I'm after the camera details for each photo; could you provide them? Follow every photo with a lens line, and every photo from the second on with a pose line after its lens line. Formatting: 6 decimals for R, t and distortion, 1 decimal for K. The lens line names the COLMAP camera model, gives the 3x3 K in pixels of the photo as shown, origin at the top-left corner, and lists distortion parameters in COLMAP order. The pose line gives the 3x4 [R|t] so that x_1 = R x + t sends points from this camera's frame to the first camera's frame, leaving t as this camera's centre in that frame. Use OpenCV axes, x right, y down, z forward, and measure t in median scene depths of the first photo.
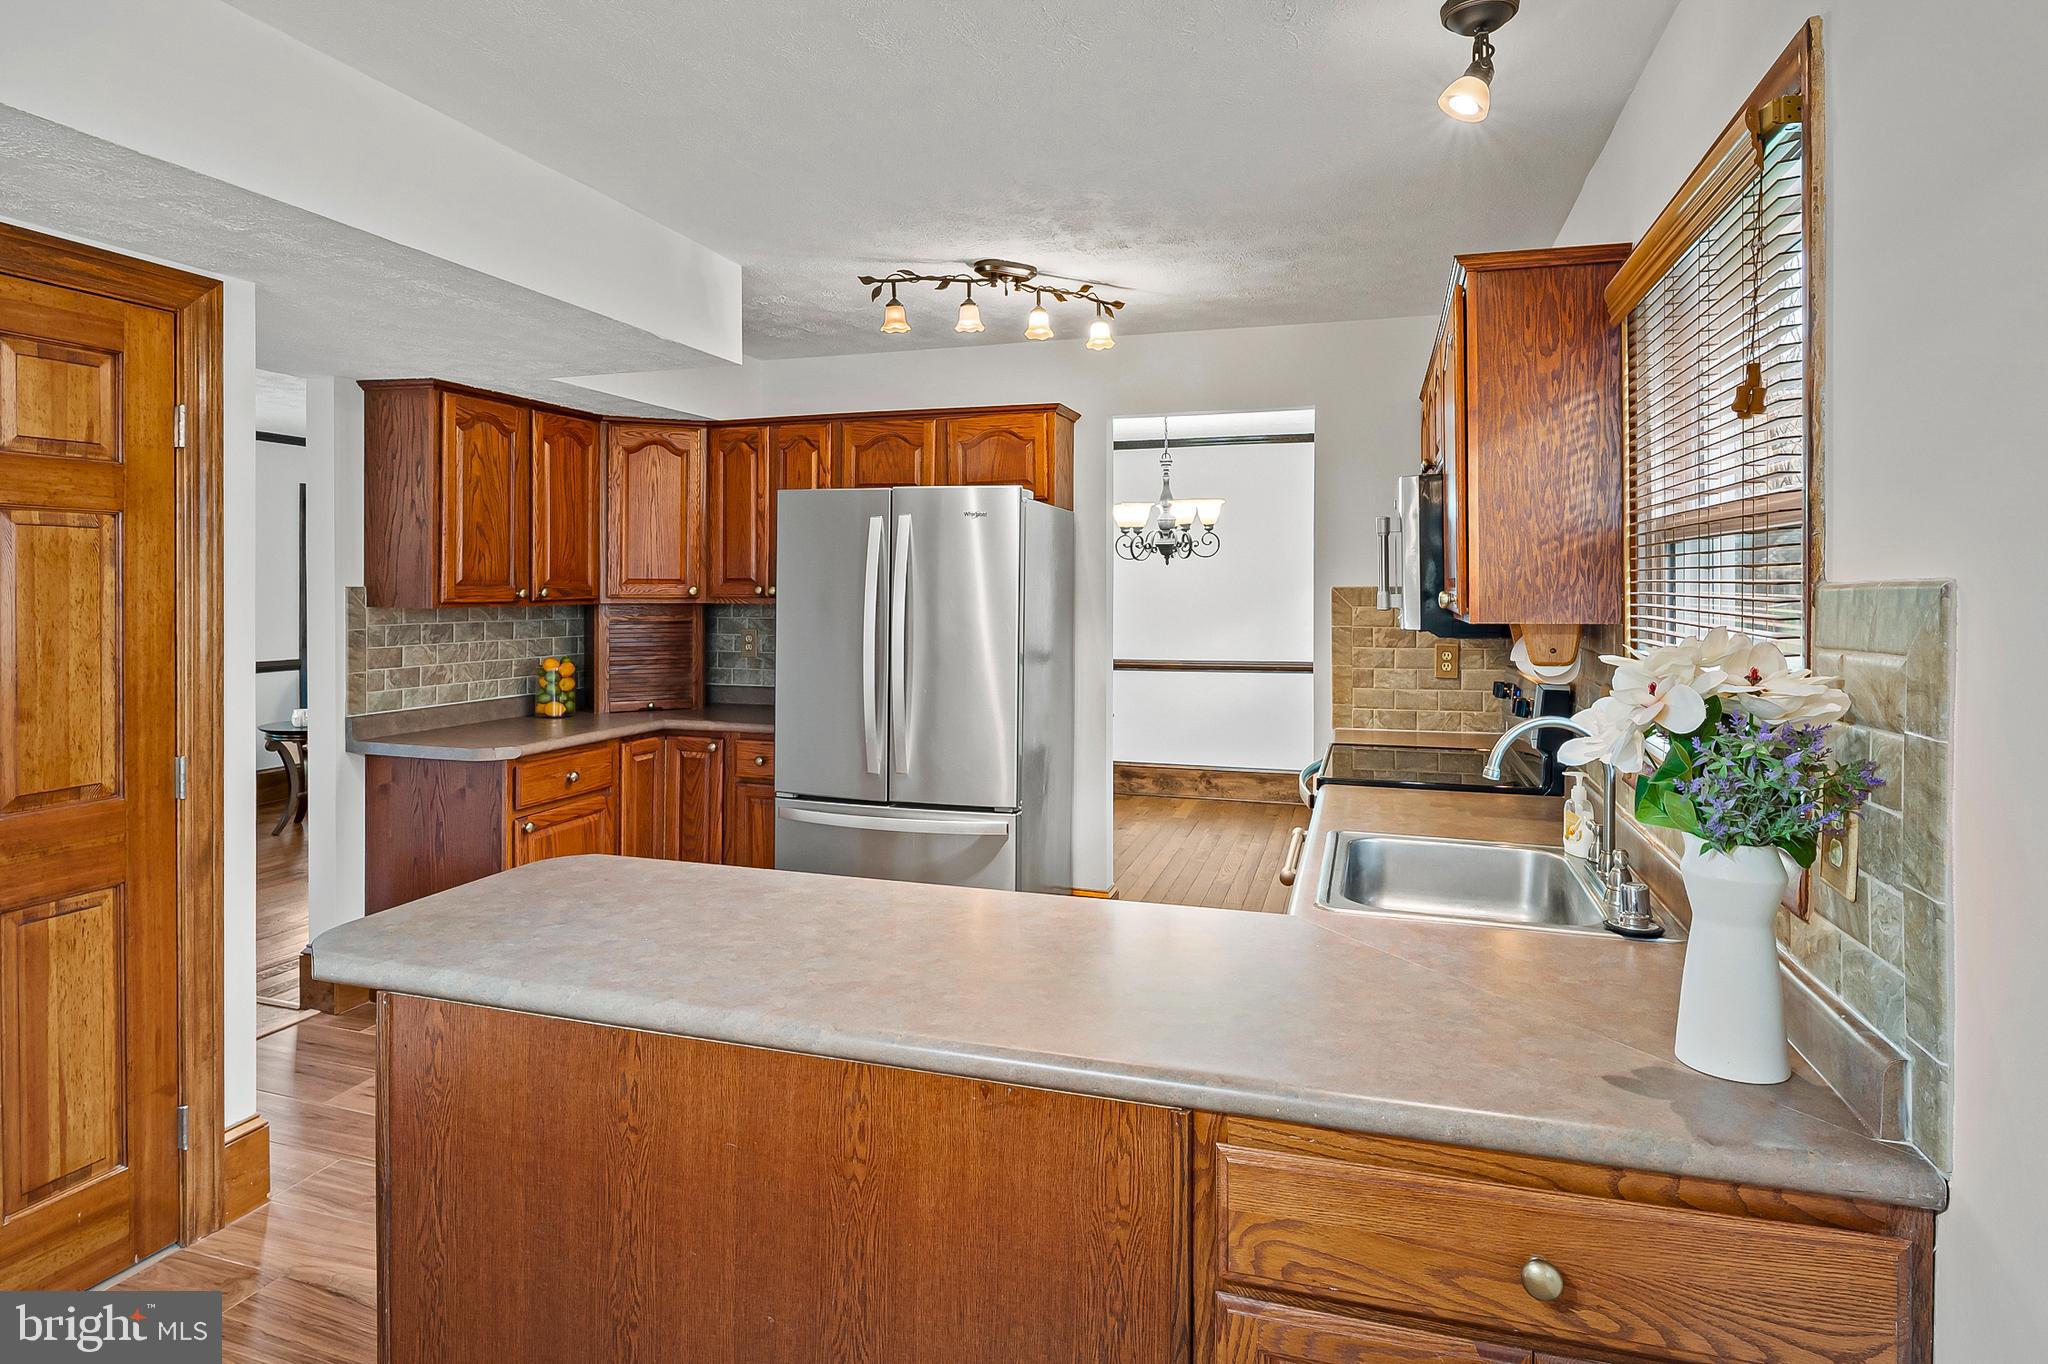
lens RADIAL K [[1114.5, 0, 1018.2], [0, 1114.5, 582.9], [0, 0, 1]] dist [-0.009442, -0.001259]
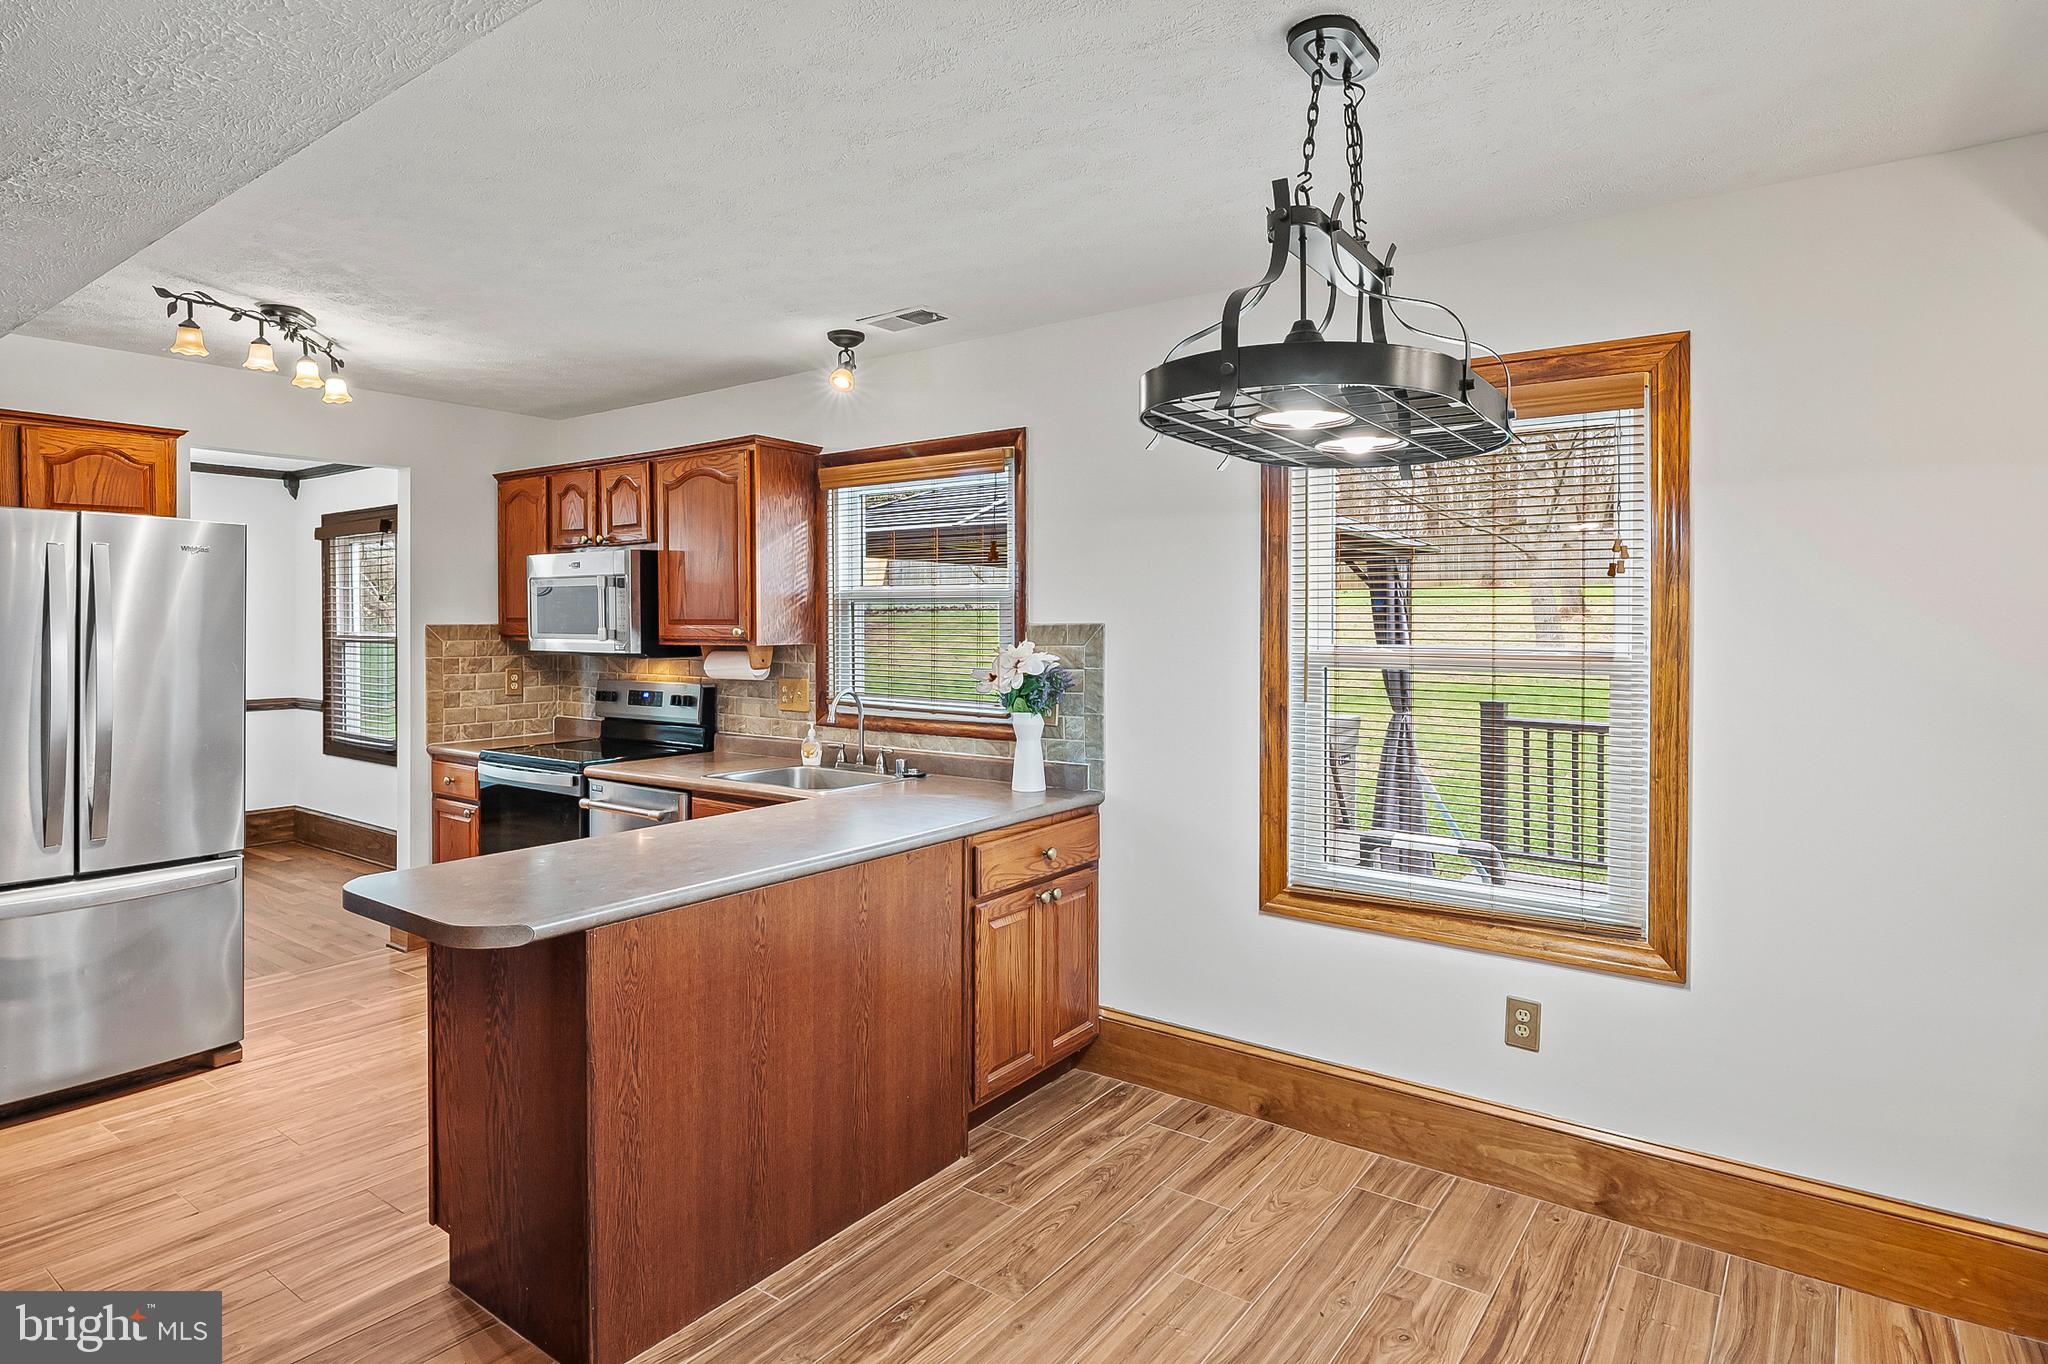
lens RADIAL K [[1084.9, 0, 1024.0], [0, 1084.9, 632.0], [0, 0, 1]] dist [0.000694, -0.000320]
pose [[0.325203, -0.010424, 0.945587, -0.752464], [-0.001740, 0.999931, 0.011622, -0.003642], [-0.945643, -0.005425, 0.325163, 0.035958]]
